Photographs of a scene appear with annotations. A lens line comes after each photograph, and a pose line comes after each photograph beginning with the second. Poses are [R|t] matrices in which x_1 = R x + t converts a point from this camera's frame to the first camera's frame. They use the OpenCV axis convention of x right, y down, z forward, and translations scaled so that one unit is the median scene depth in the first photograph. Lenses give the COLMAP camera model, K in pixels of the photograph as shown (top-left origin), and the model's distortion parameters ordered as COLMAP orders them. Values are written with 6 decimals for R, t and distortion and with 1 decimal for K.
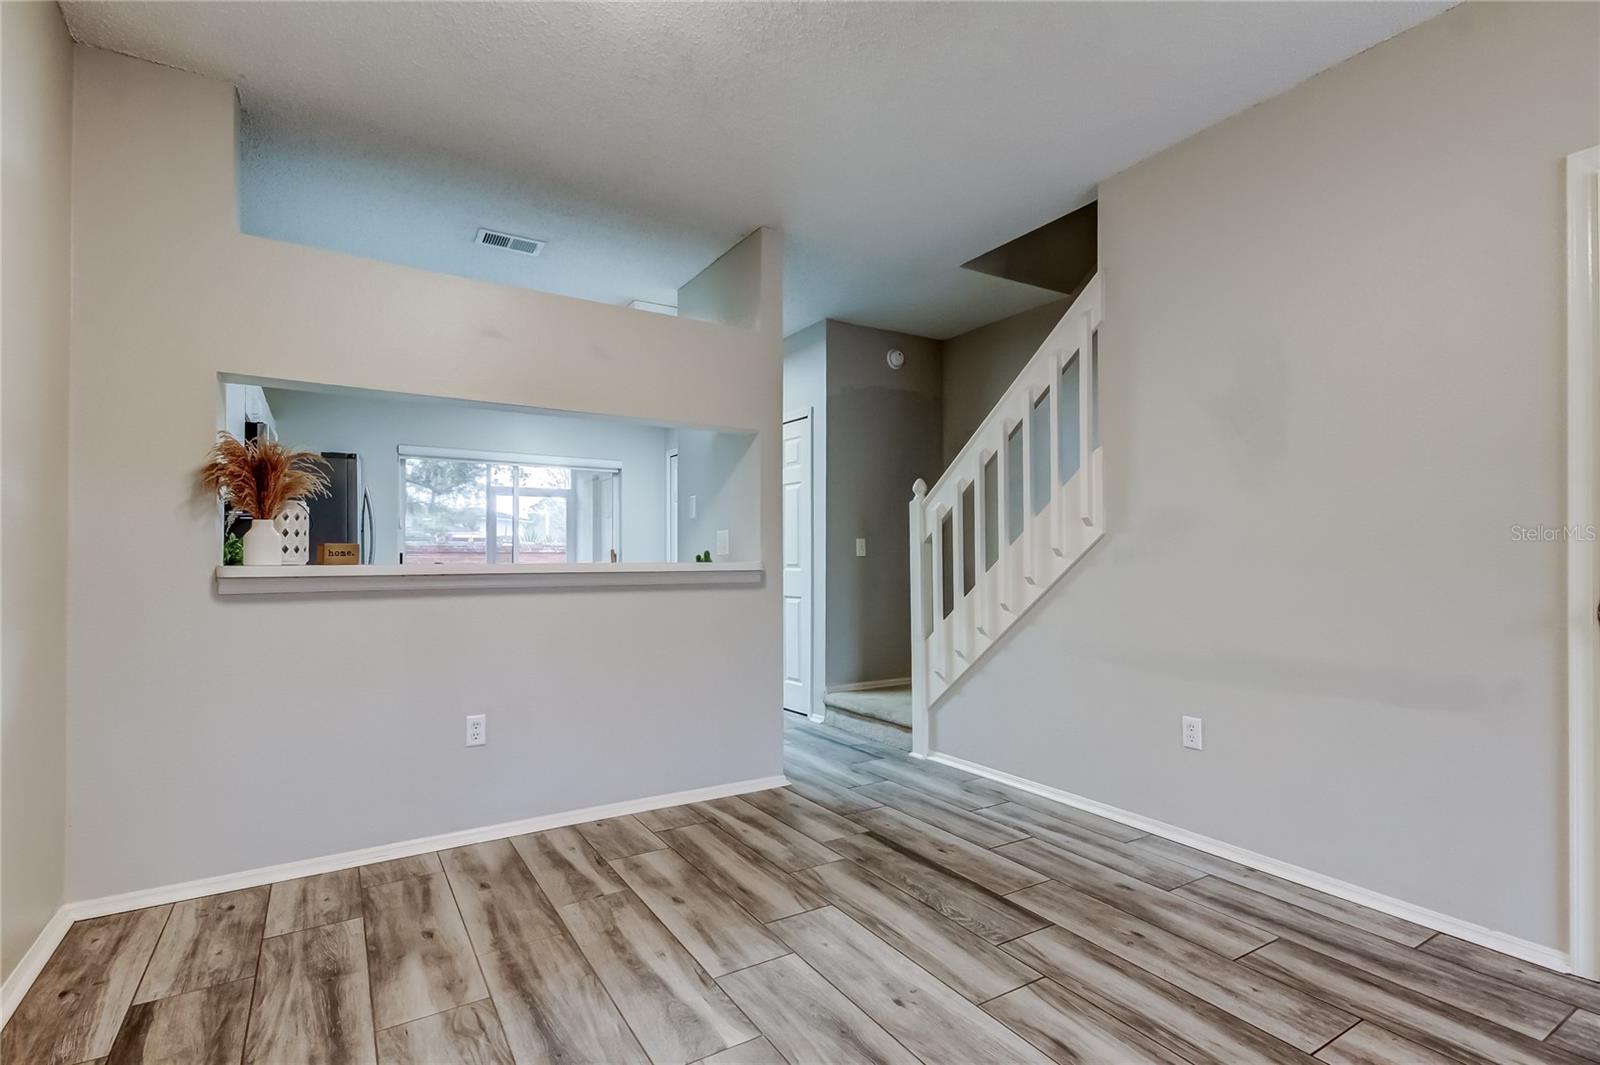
lens RADIAL K [[758.4, 0, 818.3], [0, 758.4, 555.8], [0, 0, 1]] dist [0.011386, -0.000862]
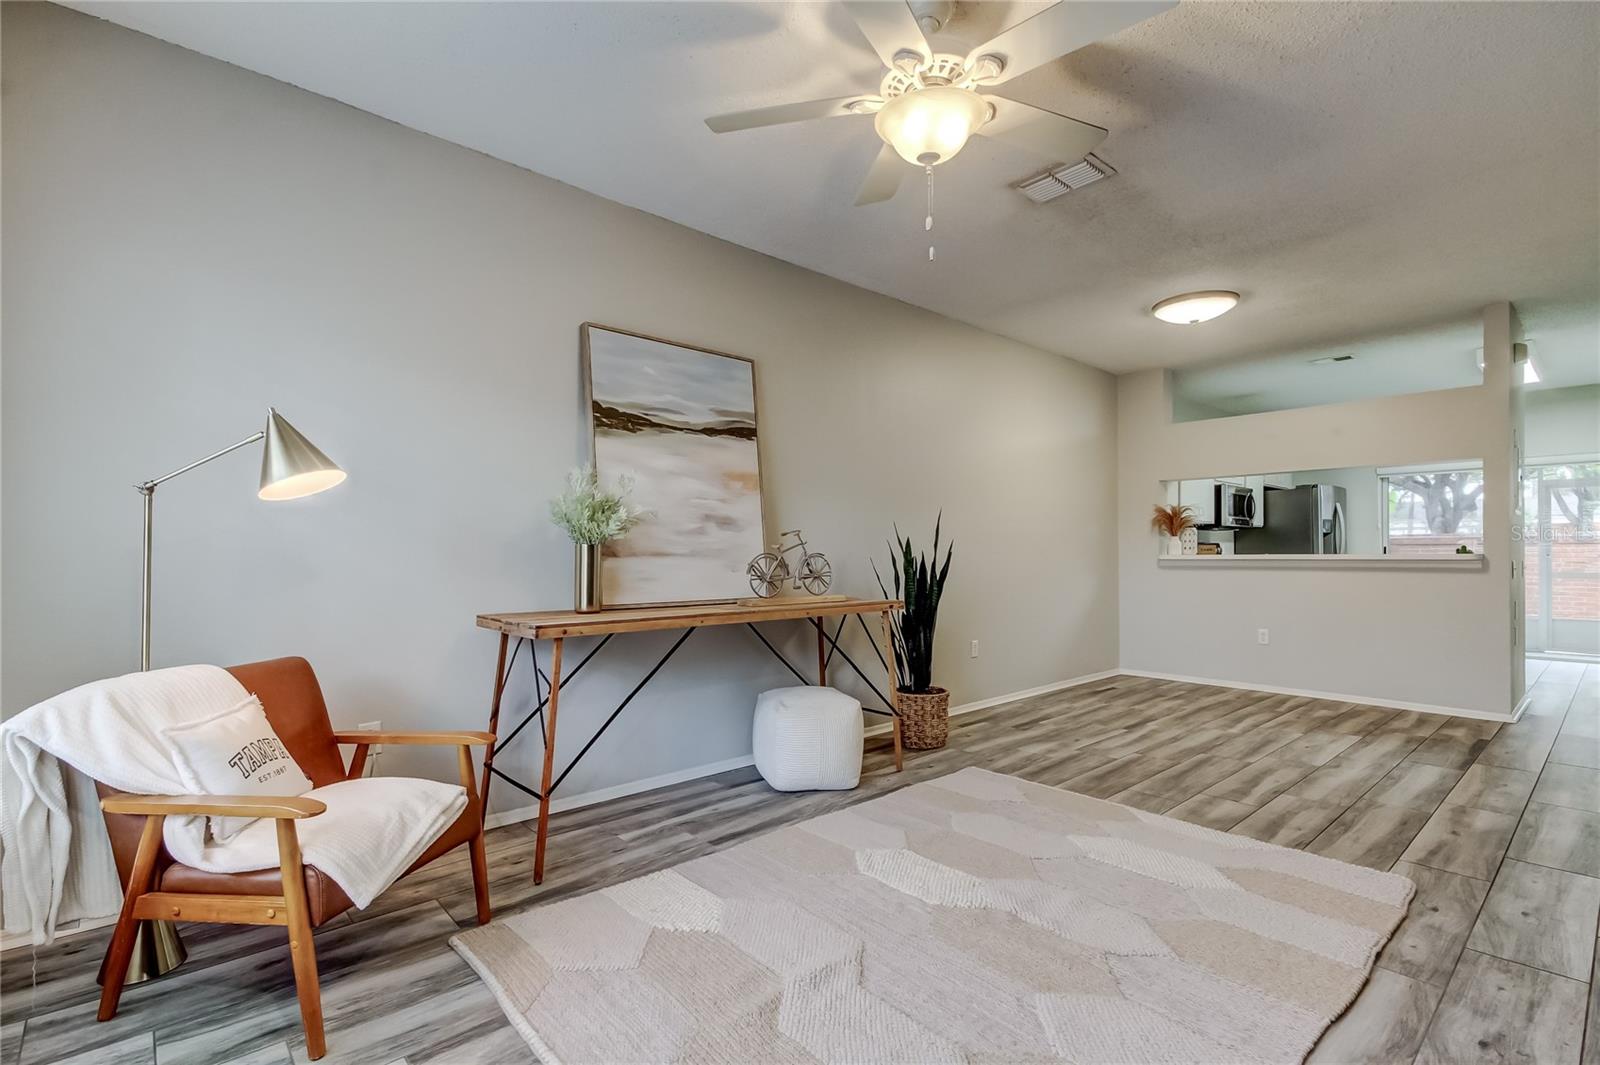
lens RADIAL K [[743.2, 0, 795.9], [0, 743.2, 553.6], [0, 0, 1]] dist [0.019072, -0.000631]
pose [[0.162768, 0.001834, -0.986663, 1.426303], [0.006044, 0.999978, 0.002855, -0.003904], [0.986646, -0.006428, 0.162754, -0.599369]]
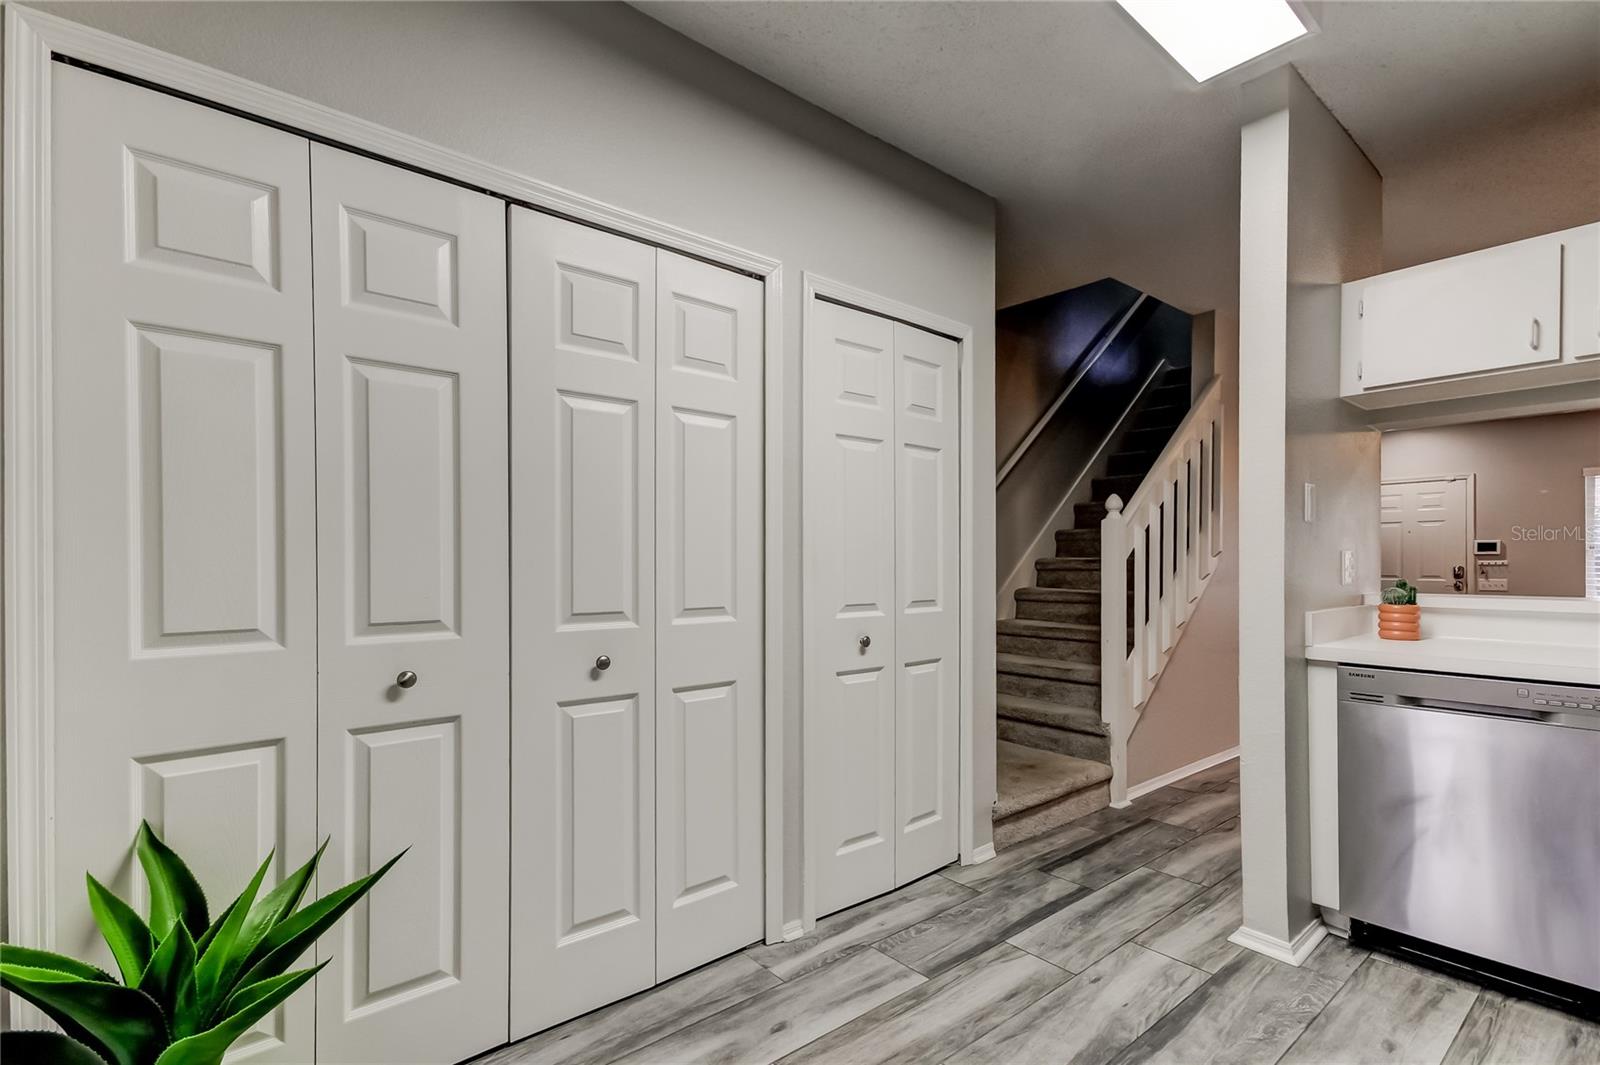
lens RADIAL K [[749.6, 0, 798.1], [0, 749.6, 556.3], [0, 0, 1]] dist [0.019433, -0.000441]
pose [[-0.124198, 0.007130, 0.992232, -1.083758], [-0.006772, 0.999945, -0.008033, -0.028330], [-0.992234, -0.007717, -0.124143, 2.297465]]
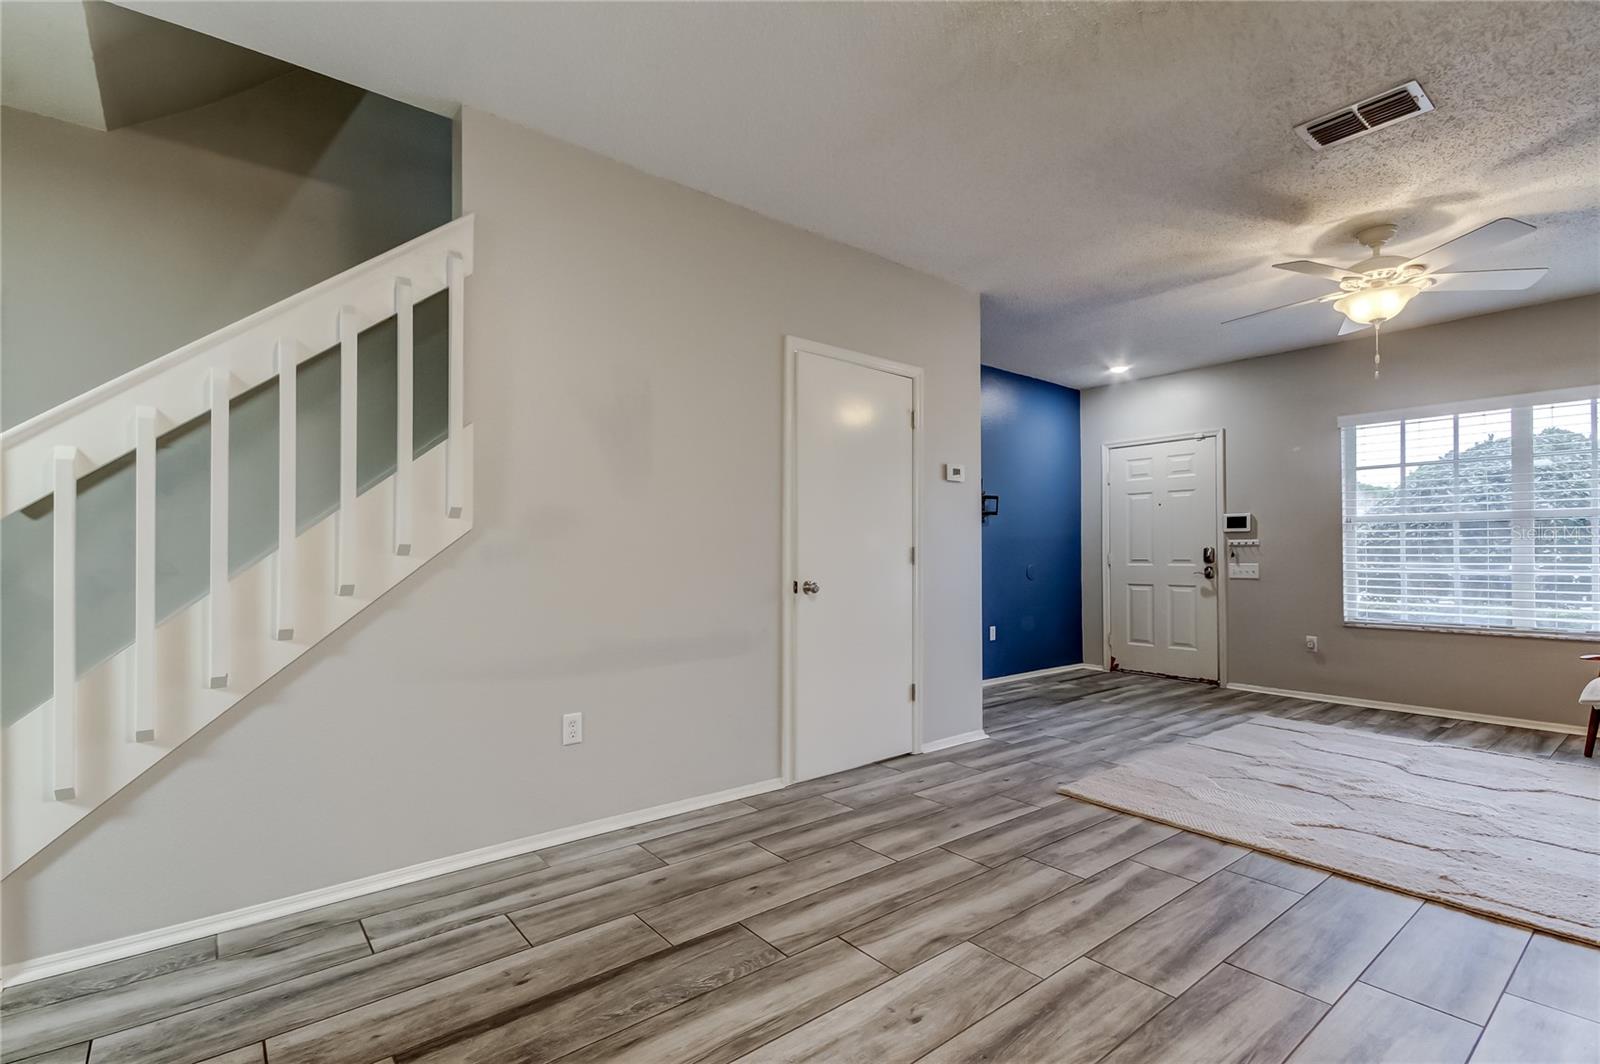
lens RADIAL K [[738.6, 0, 796.1], [0, 738.6, 546.2], [0, 0, 1]] dist [0.023056, -0.000412]
pose [[-0.112235, 0.013973, 0.993583, -0.566004], [-0.003843, 0.999888, -0.014496, 0.002462], [-0.993674, -0.005445, -0.112168, 0.868007]]
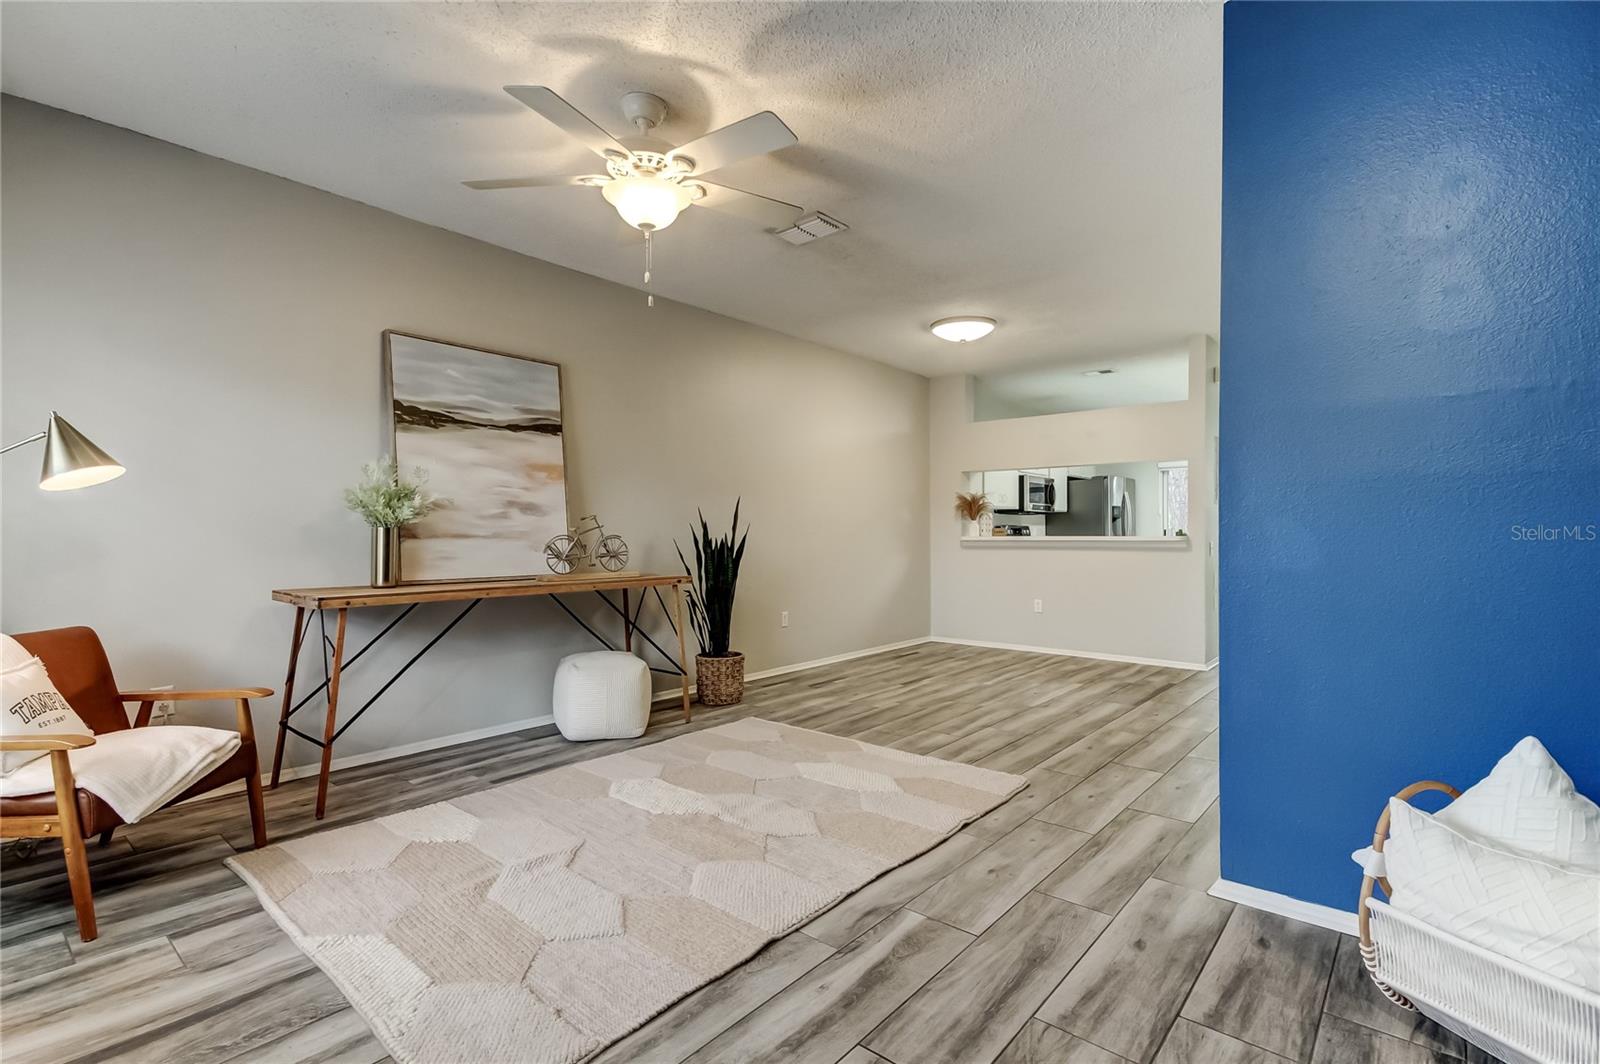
lens RADIAL K [[743.2, 0, 806.9], [0, 743.2, 534.4], [0, 0, 1]] dist [0.033884, -0.013447]
pose [[0.297702, 0.002225, -0.954656, 1.701719], [0.004357, 0.999984, 0.003689, -0.006374], [0.954649, -0.005258, 0.297687, -0.422684]]
